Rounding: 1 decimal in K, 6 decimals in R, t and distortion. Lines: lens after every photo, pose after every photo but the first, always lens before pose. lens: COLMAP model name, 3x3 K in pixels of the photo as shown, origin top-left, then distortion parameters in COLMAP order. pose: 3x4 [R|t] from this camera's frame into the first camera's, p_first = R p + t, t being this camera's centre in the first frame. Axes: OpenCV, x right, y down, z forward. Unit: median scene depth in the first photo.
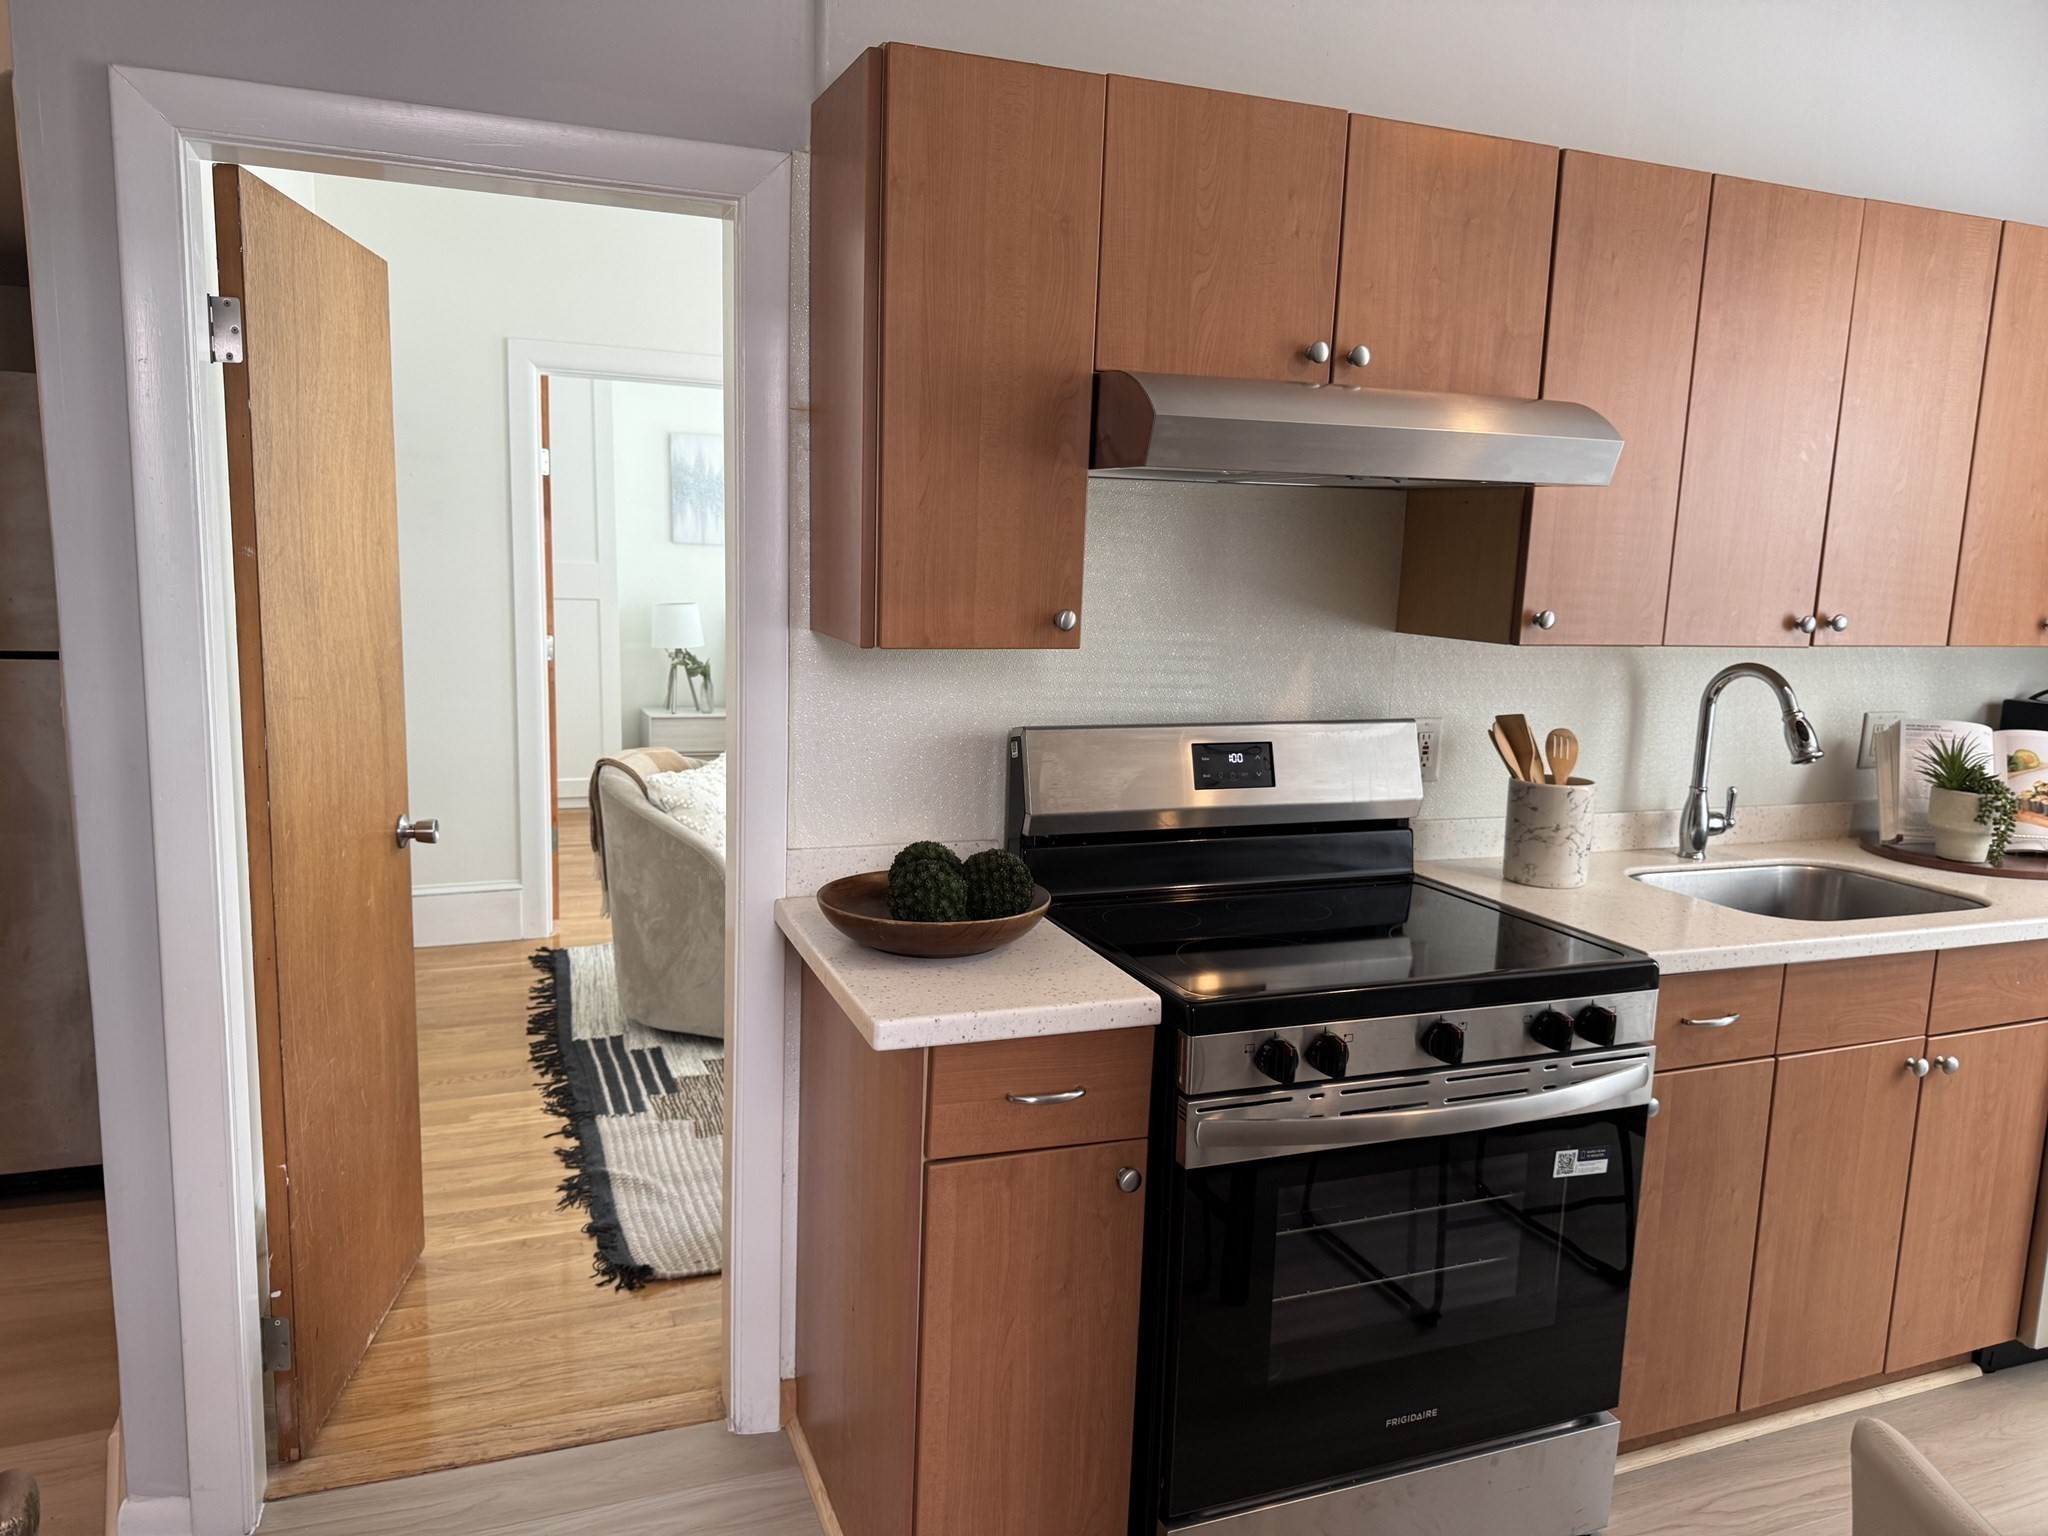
lens RADIAL K [[1448.2, 0, 1024.0], [0, 1448.2, 768.0], [0, 0, 1]] dist [0.226023, 0.000346]
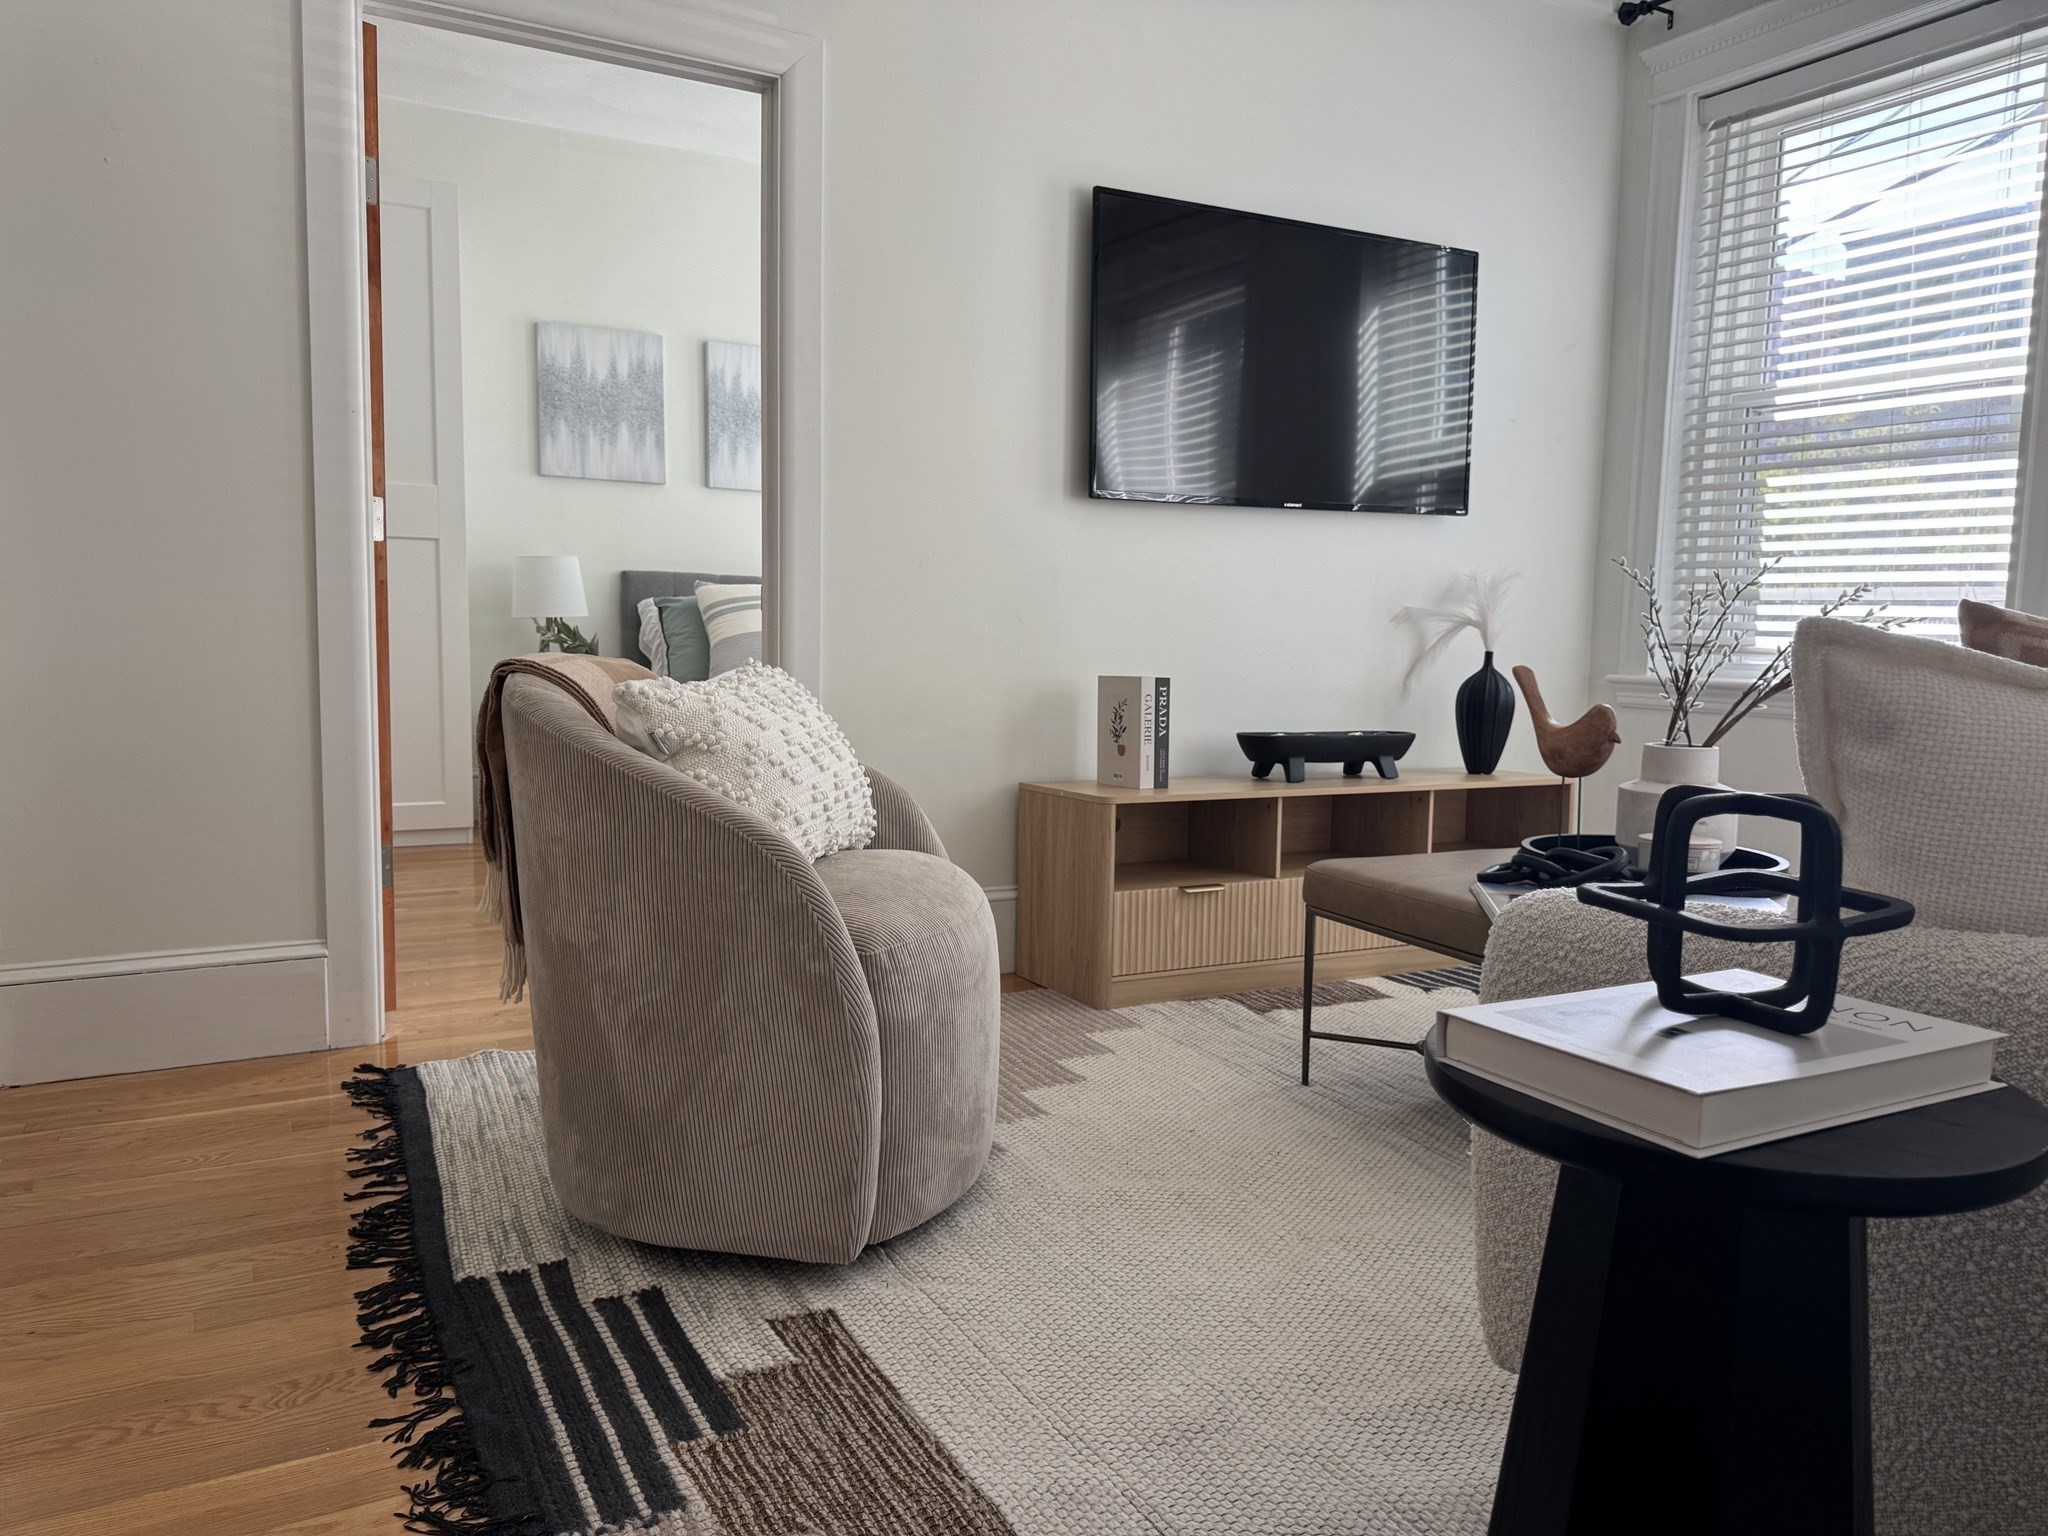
lens RADIAL K [[1464.2, 0, 1024.0], [0, 1464.2, 768.0], [0, 0, 1]] dist [0.075903, 0.000877]
pose [[0.992556, -0.019757, 0.120173, -0.183328], [0.025889, 0.998430, -0.049676, 0.056726], [-0.119003, 0.052418, 0.991509, 0.525484]]
